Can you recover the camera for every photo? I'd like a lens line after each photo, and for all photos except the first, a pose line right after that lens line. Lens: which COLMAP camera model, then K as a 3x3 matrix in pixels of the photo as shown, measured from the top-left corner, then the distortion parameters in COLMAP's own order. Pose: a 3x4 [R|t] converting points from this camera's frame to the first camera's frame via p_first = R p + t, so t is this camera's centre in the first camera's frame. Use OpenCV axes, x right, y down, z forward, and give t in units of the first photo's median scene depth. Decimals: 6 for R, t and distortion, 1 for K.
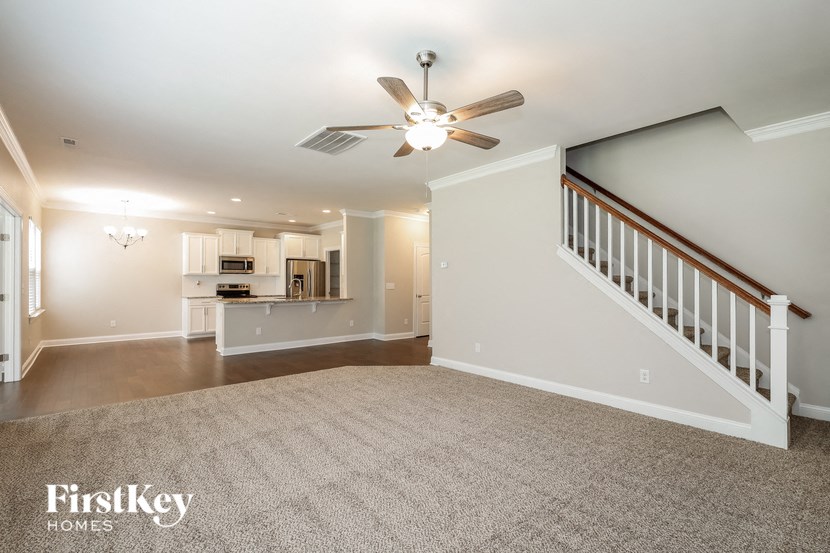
lens RADIAL K [[384.4, 0, 415.0], [0, 384.4, 276.5], [0, 0, 1]] dist [-0.000251, 0.000083]
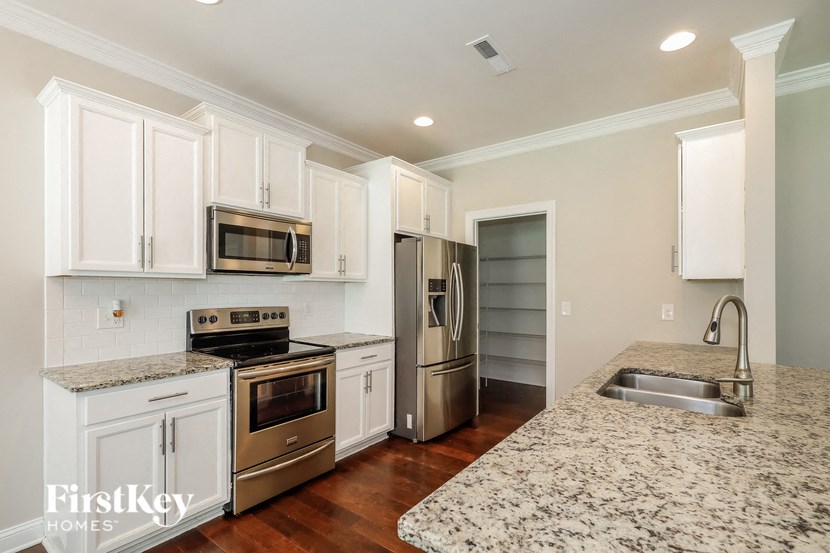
lens RADIAL K [[389.4, 0, 415.3], [0, 389.4, 285.3], [0, 0, 1]] dist [-0.000774, -0.000013]
pose [[0.974487, -0.001293, 0.224441, -0.417965], [0.002672, 0.999979, -0.005841, 0.003204], [-0.224429, 0.006292, 0.974470, 0.685728]]
